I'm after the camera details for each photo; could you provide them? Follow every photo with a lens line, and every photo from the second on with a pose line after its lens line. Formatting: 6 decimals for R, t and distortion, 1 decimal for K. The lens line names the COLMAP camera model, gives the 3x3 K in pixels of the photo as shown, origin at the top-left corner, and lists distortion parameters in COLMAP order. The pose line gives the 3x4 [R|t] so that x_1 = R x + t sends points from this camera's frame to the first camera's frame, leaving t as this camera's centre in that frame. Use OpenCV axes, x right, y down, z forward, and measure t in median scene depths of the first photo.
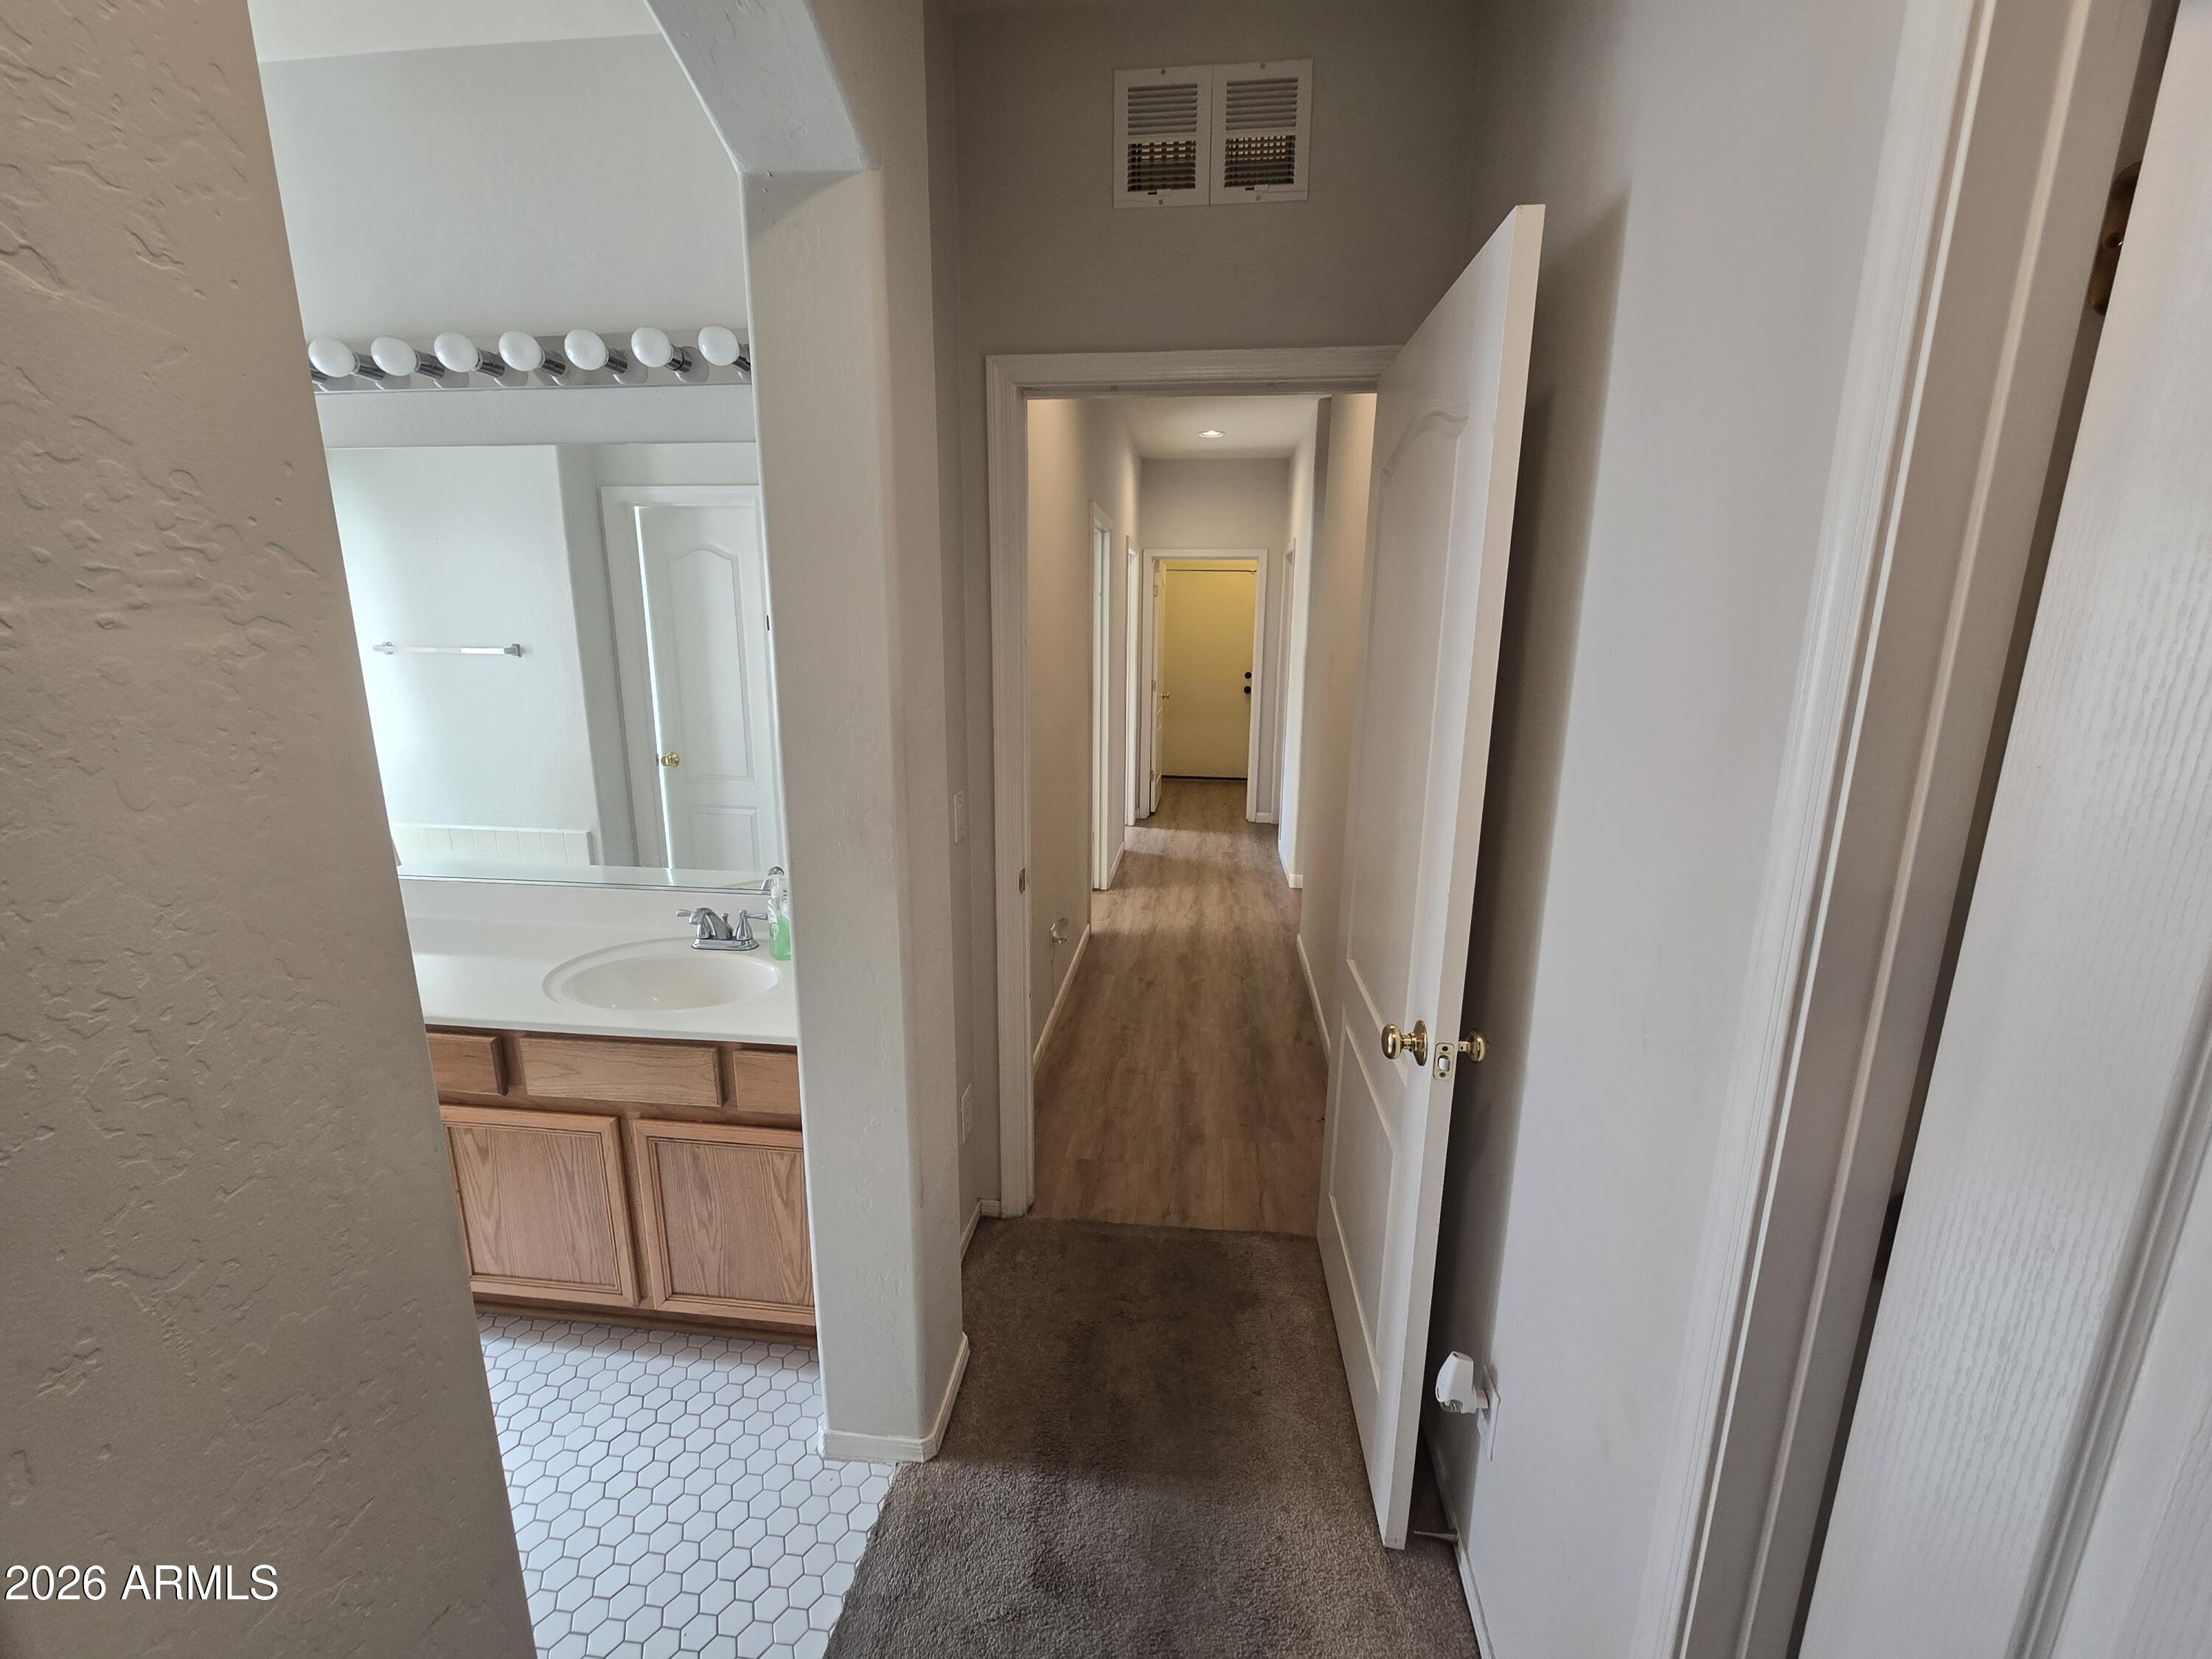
lens RADIAL K [[916.4, 0, 1106.0], [0, 916.4, 829.5], [0, 0, 1]] dist [-0.044931, -0.000047]
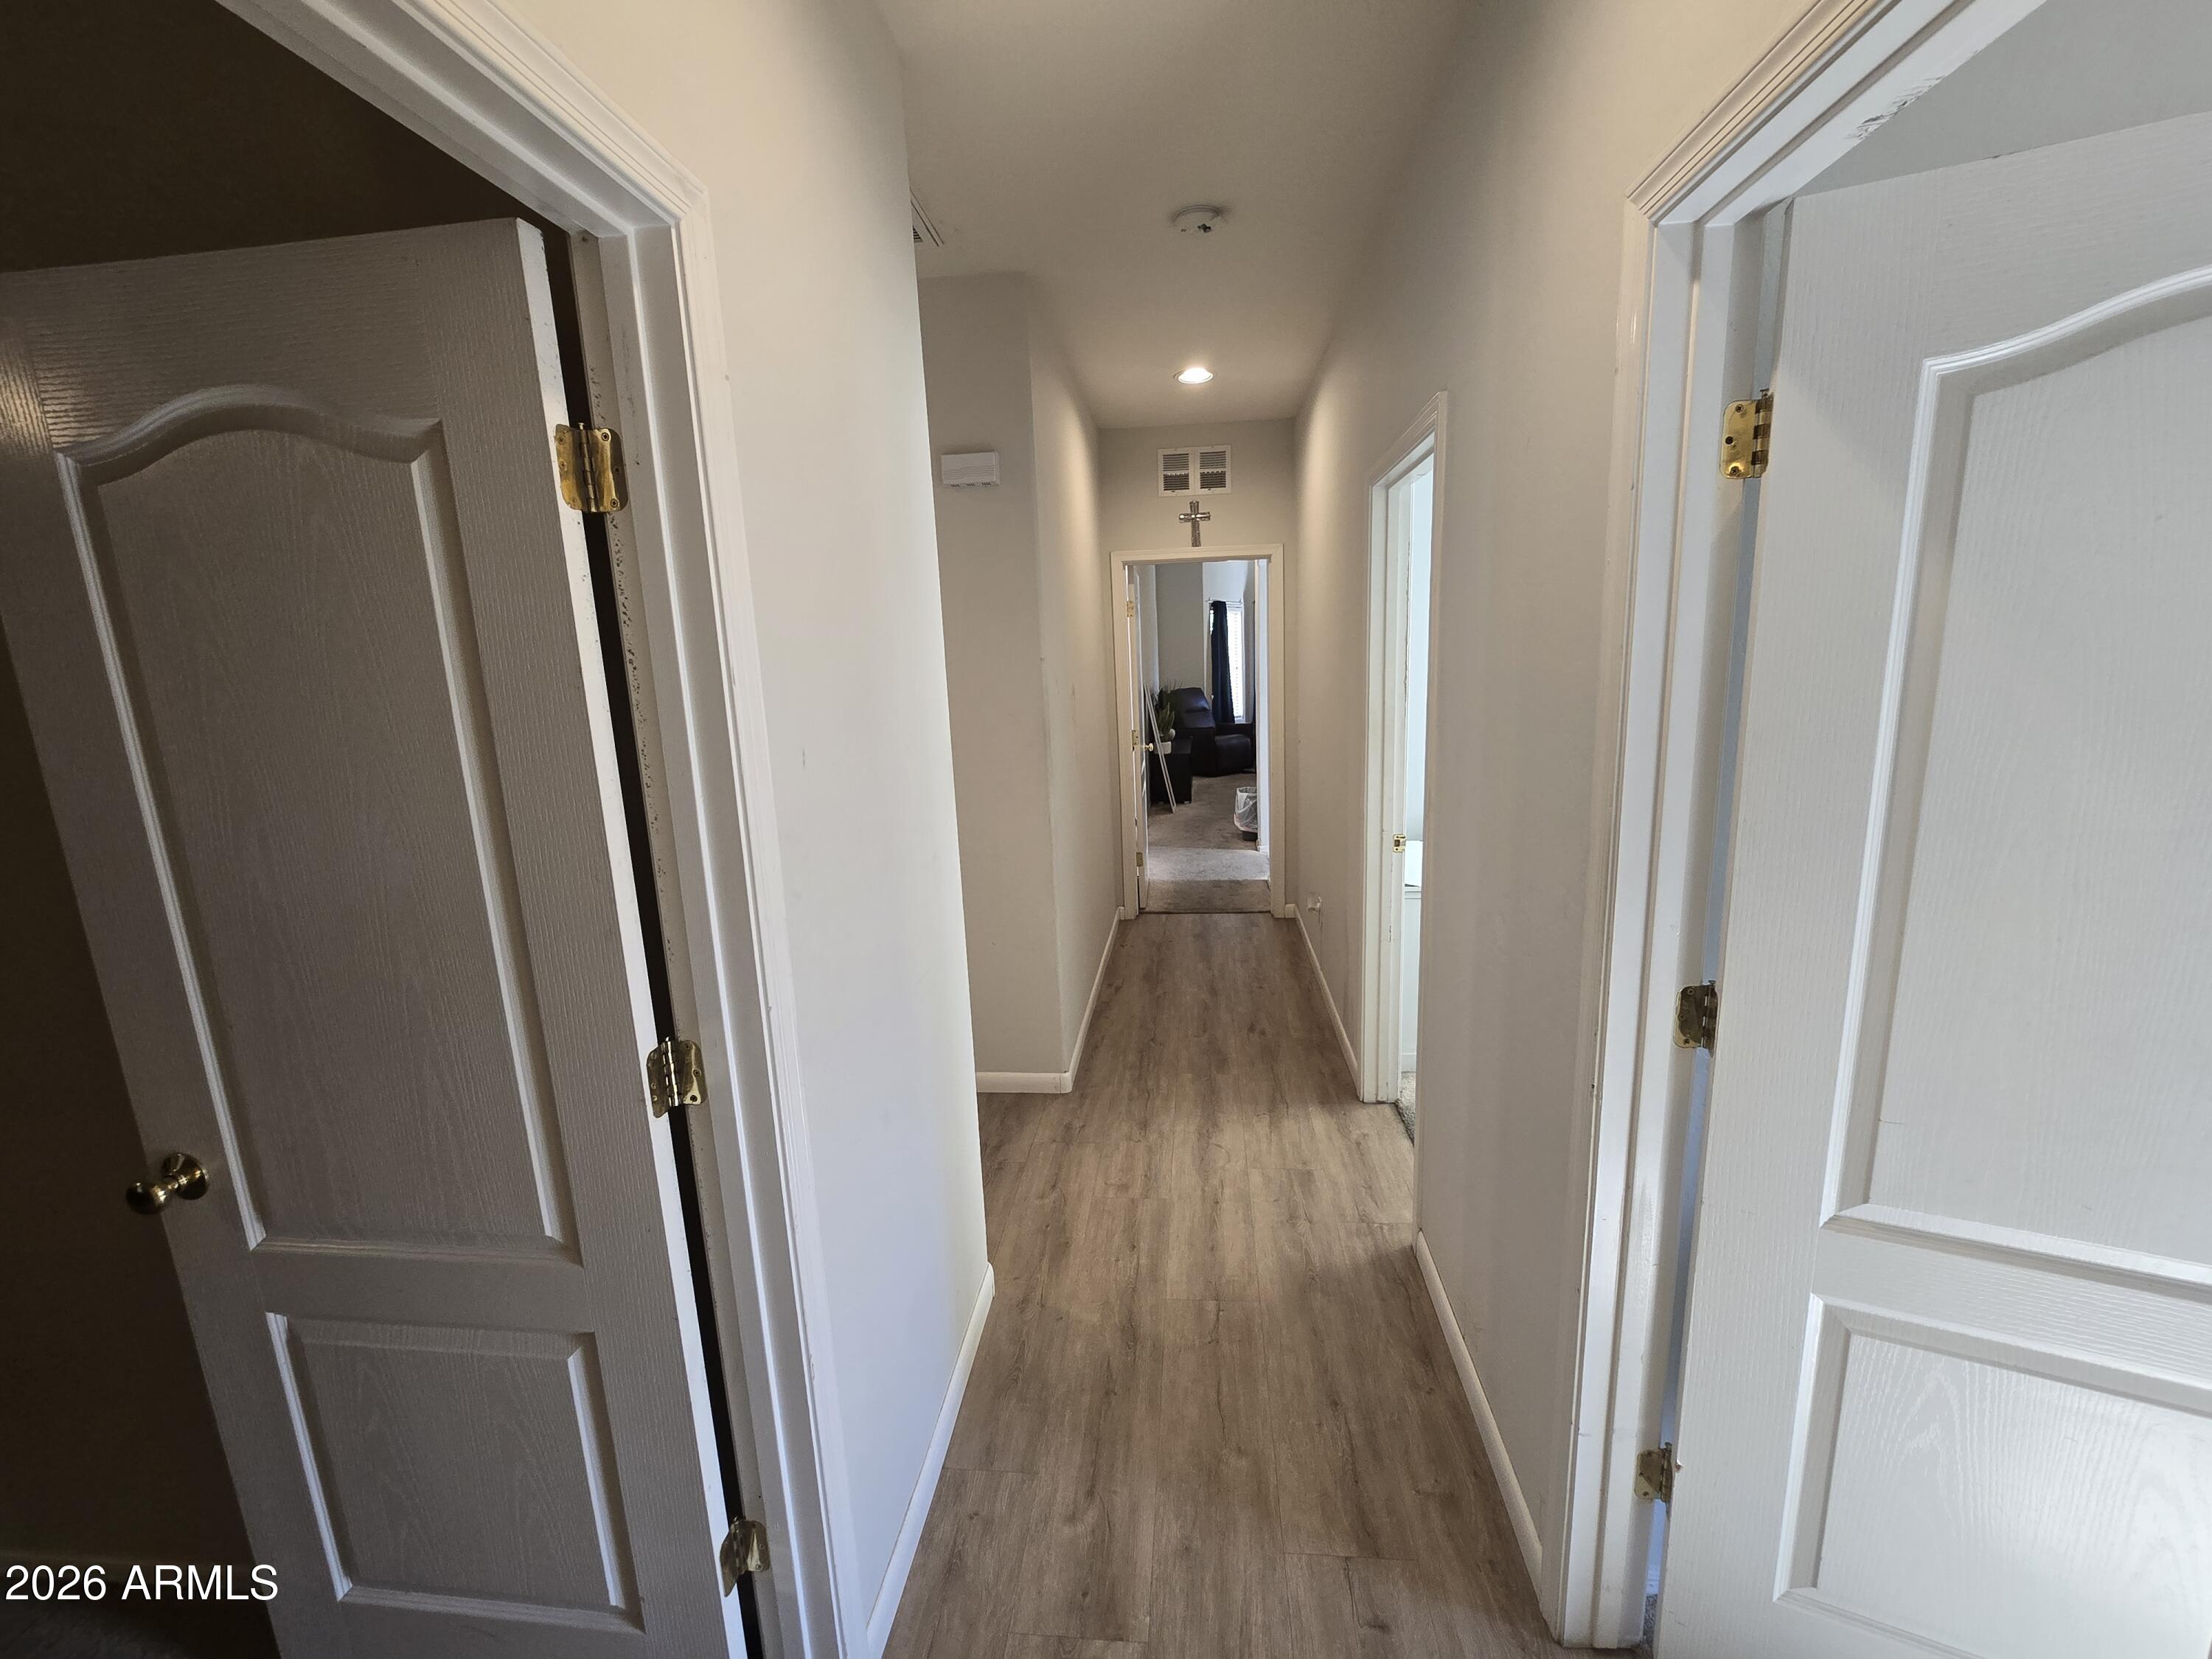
lens RADIAL K [[910.0, 0, 1111.2], [0, 910.0, 820.7], [0, 0, 1]] dist [-0.001732, -0.000144]
pose [[-0.999376, 0.031776, -0.015410, 0.185768], [0.022997, 0.916719, 0.398870, -0.378061], [0.026801, 0.398267, -0.916878, 1.637340]]
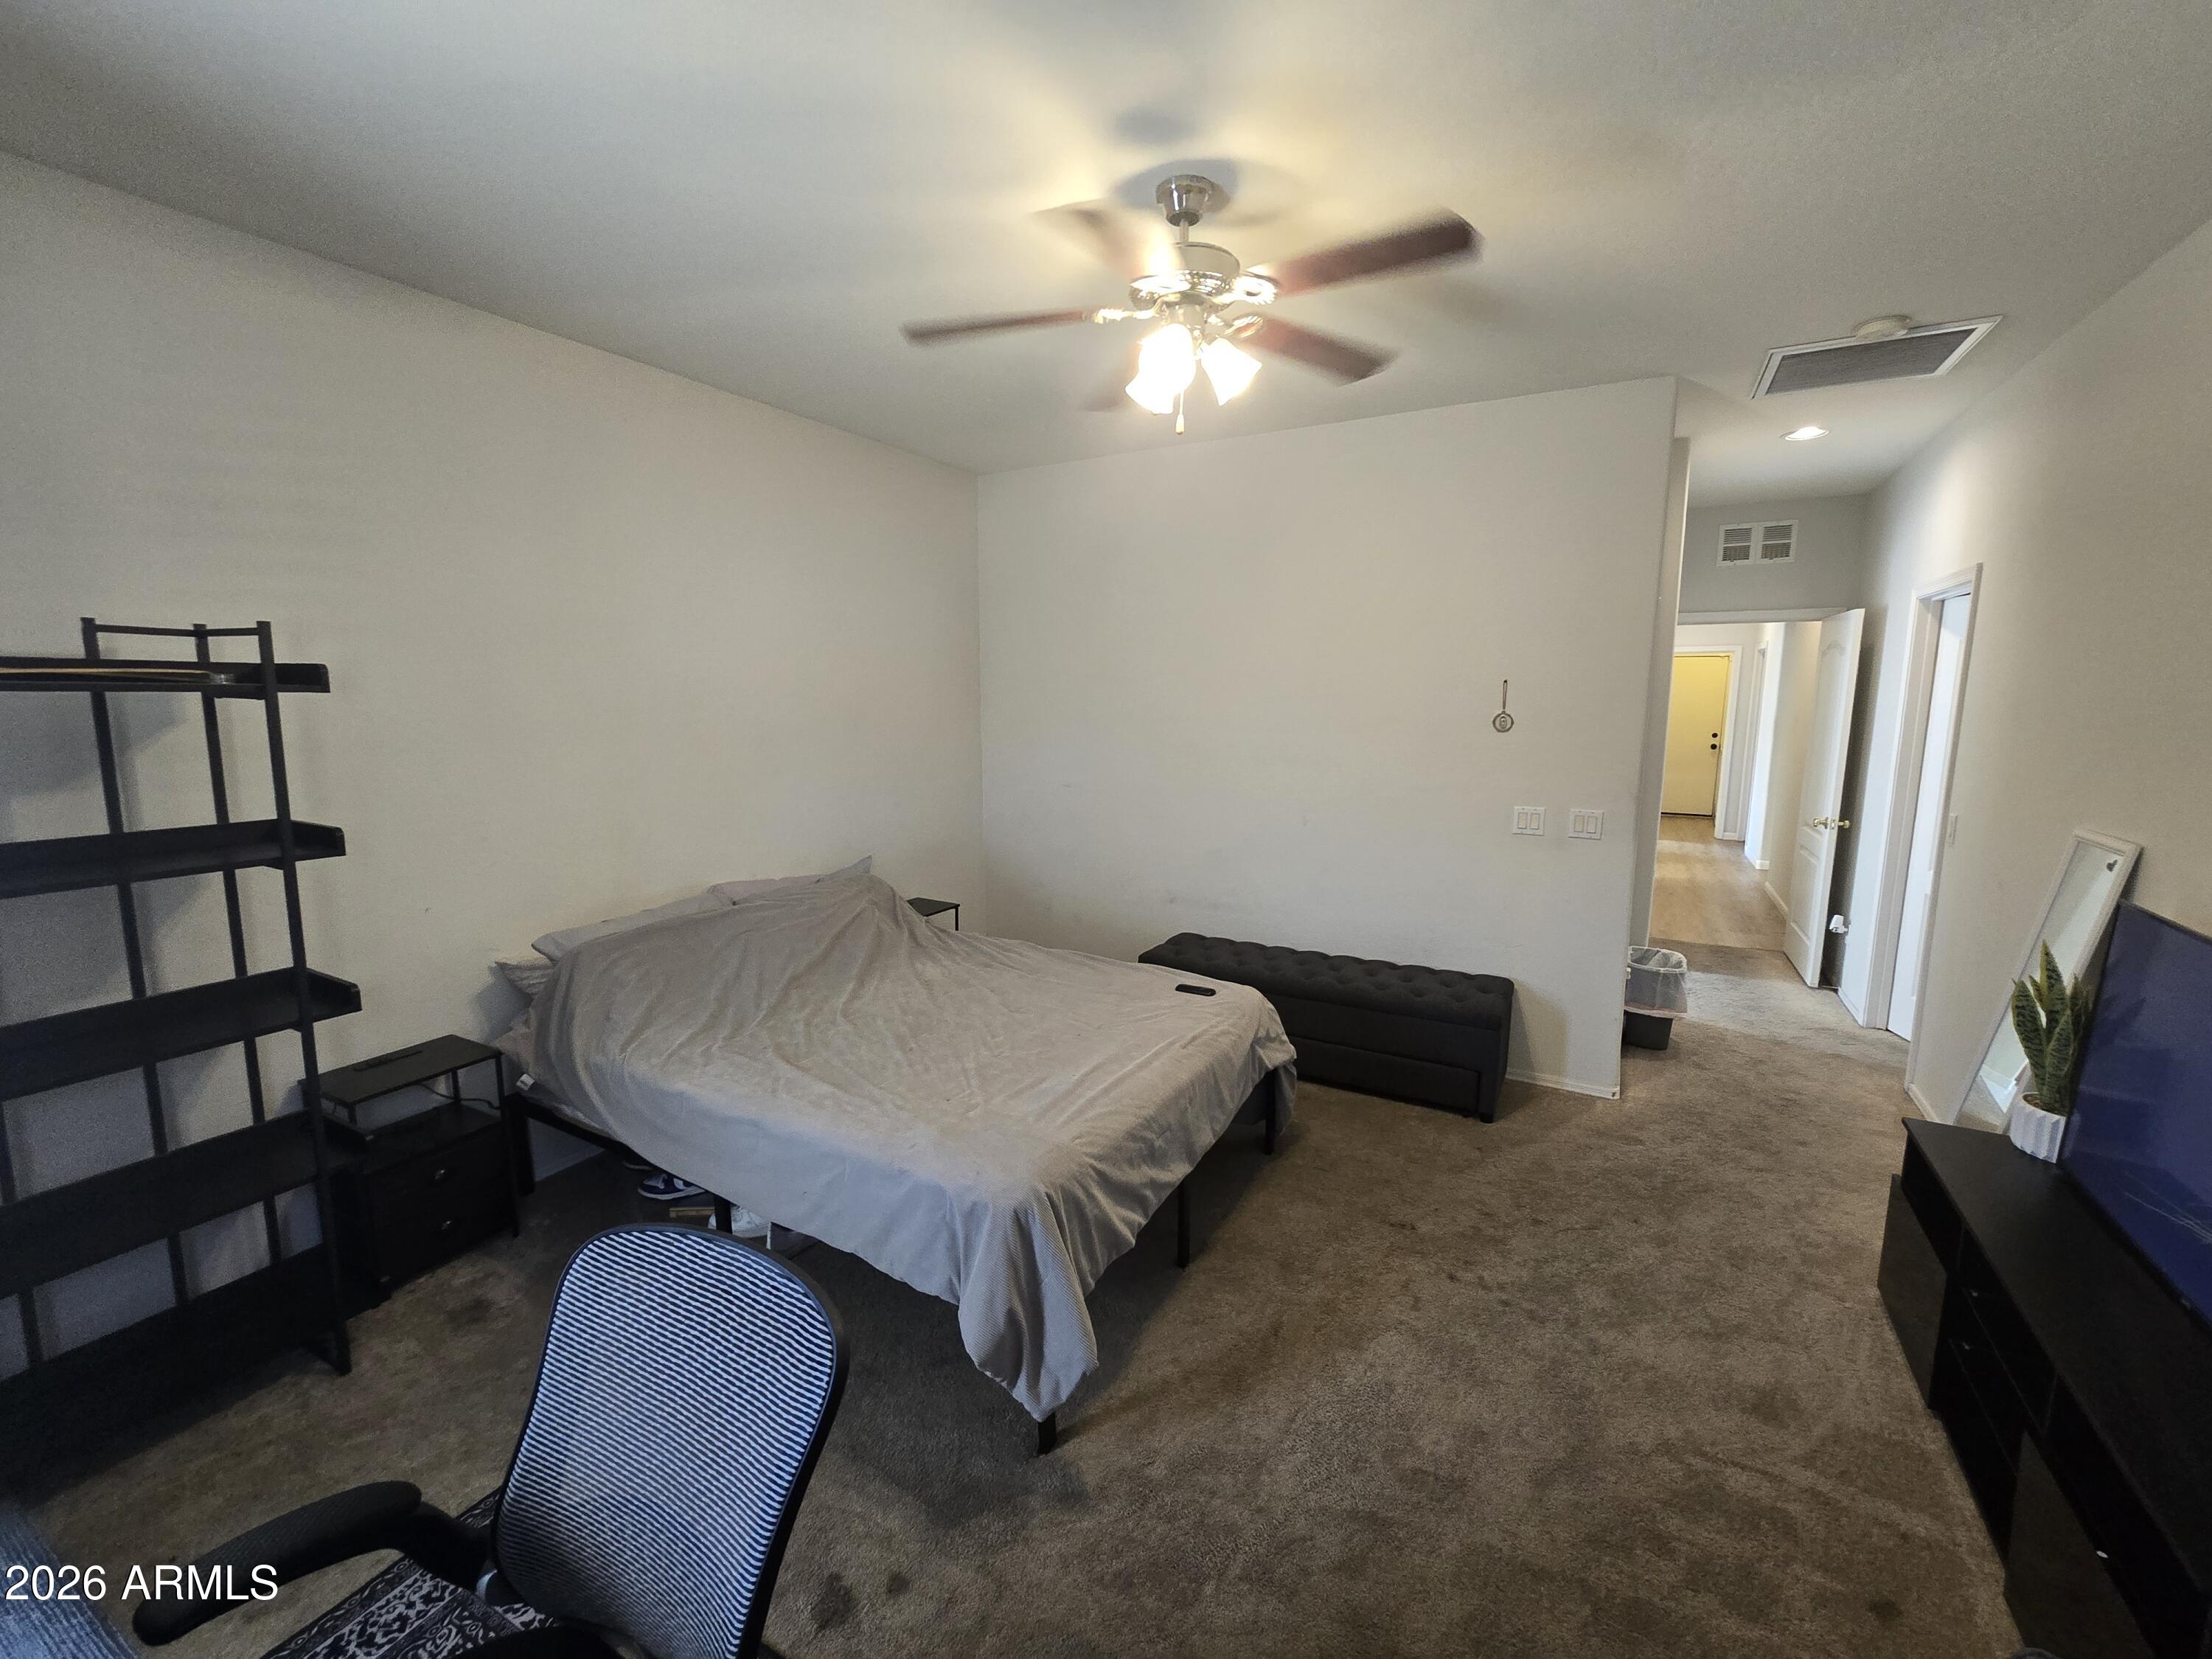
lens RADIAL K [[910.0, 0, 1111.2], [0, 910.0, 820.7], [0, 0, 1]] dist [-0.001732, -0.000144]
pose [[0.920671, 0.049818, -0.387148, -0.282777], [-0.081102, 0.994592, -0.064883, 0.230305], [0.381822, 0.091135, 0.919732, -1.111019]]
